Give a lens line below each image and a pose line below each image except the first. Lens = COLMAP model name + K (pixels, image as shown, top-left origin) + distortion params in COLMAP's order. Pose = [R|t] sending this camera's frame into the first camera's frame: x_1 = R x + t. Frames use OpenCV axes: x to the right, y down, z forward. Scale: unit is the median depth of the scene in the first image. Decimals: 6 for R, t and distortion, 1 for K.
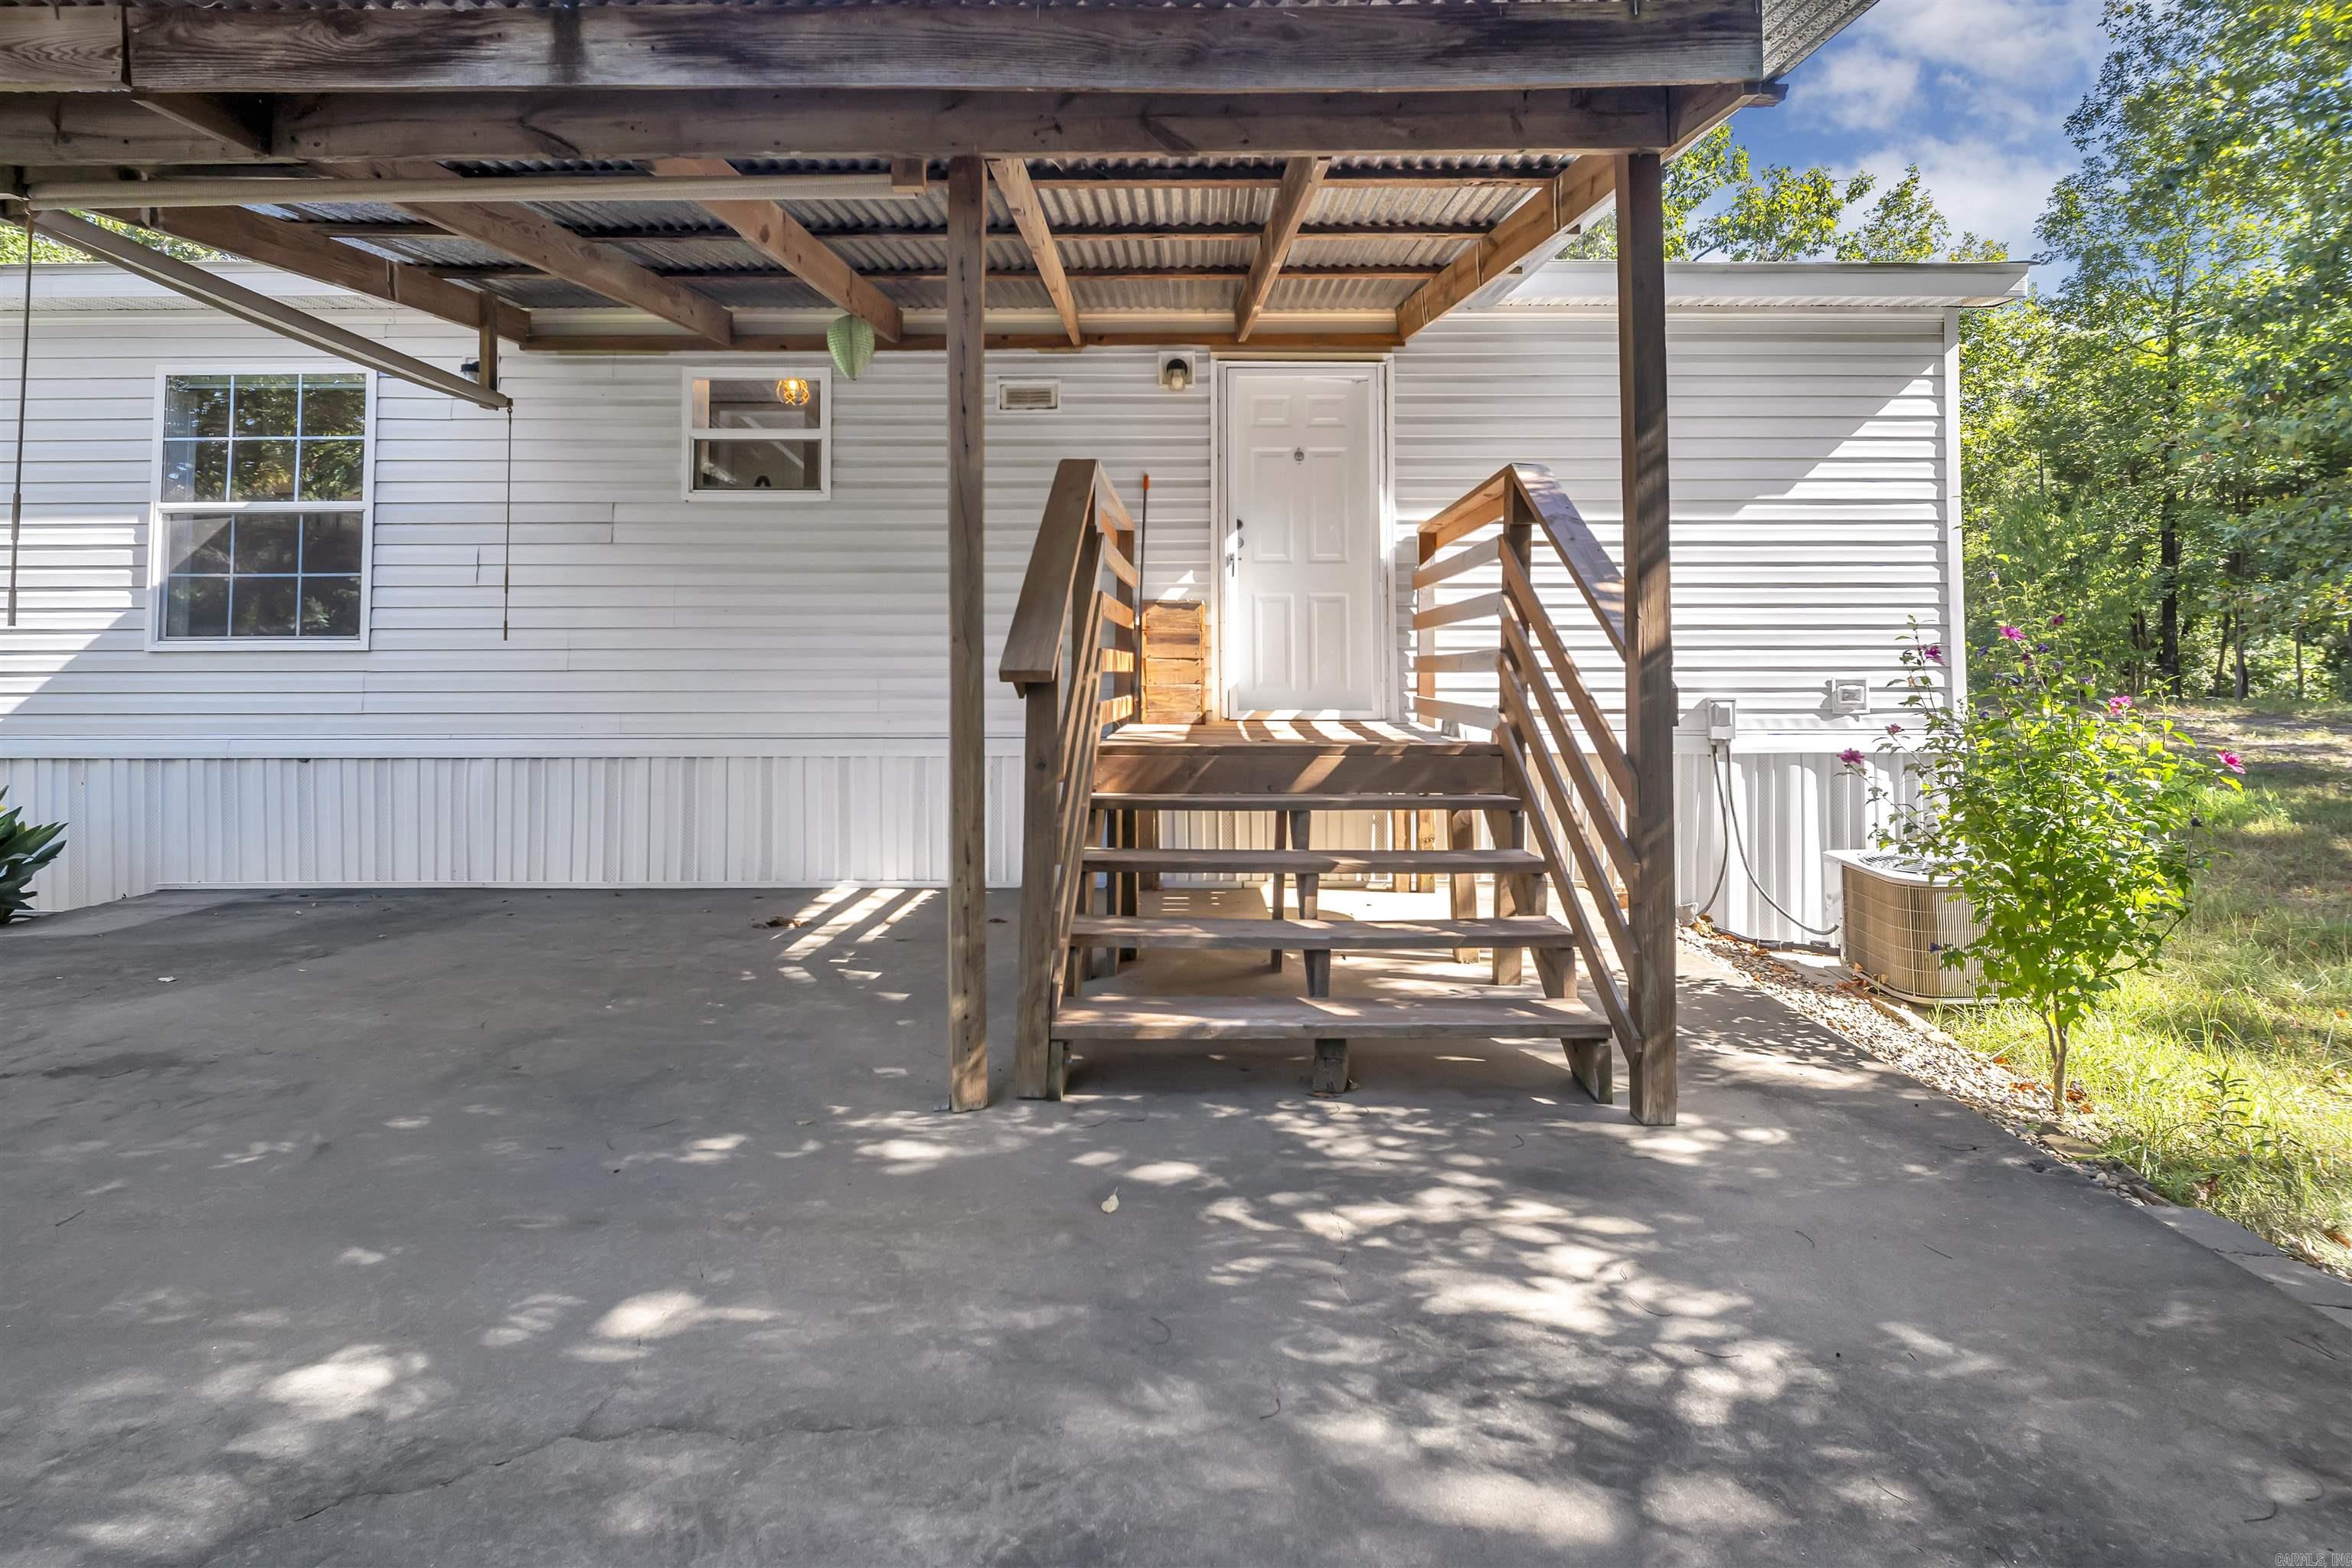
lens RADIAL K [[1118.4, 0, 1178.5], [0, 1118.4, 667.2], [0, 0, 1]] dist [0.023375, -0.018110]
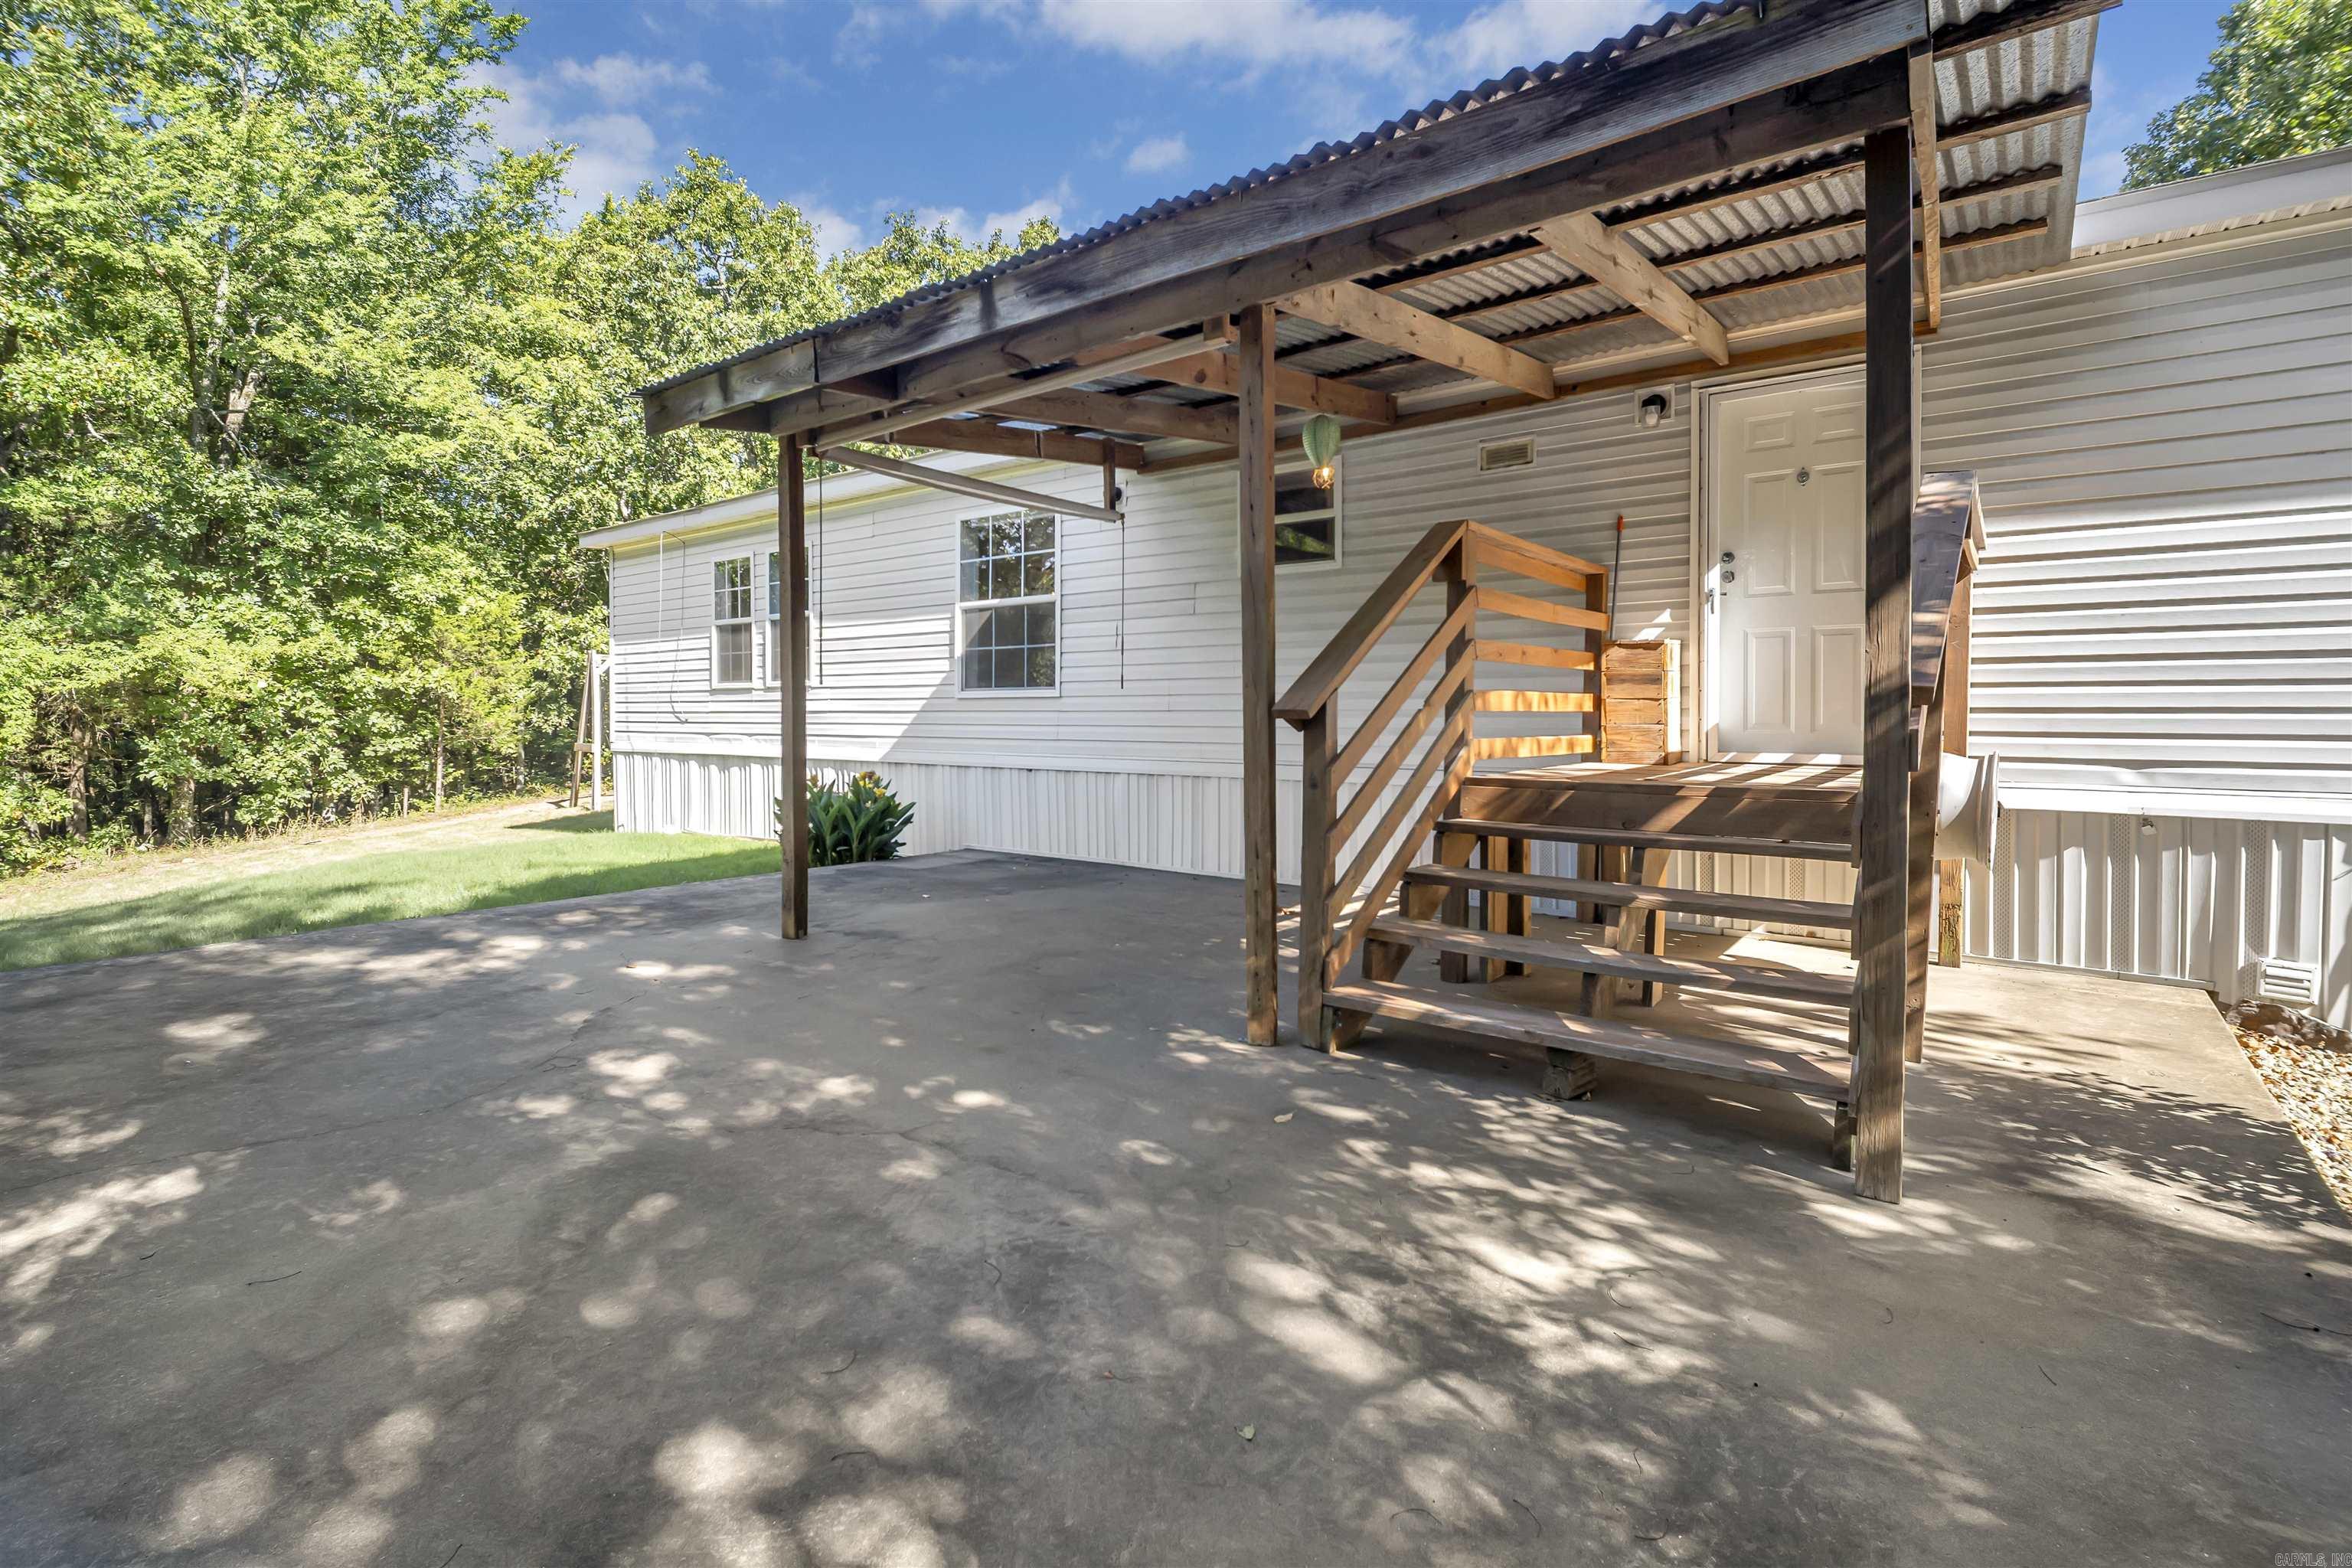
lens RADIAL K [[1085.7, 0, 1175.5], [0, 1085.7, 745.9], [0, 0, 1]] dist [0.001552, -0.004205]
pose [[0.792501, 0.020873, -0.609513, 0.263097], [-0.002484, 0.999516, 0.030999, 0.005256], [0.609865, -0.023052, 0.792170, -0.022753]]
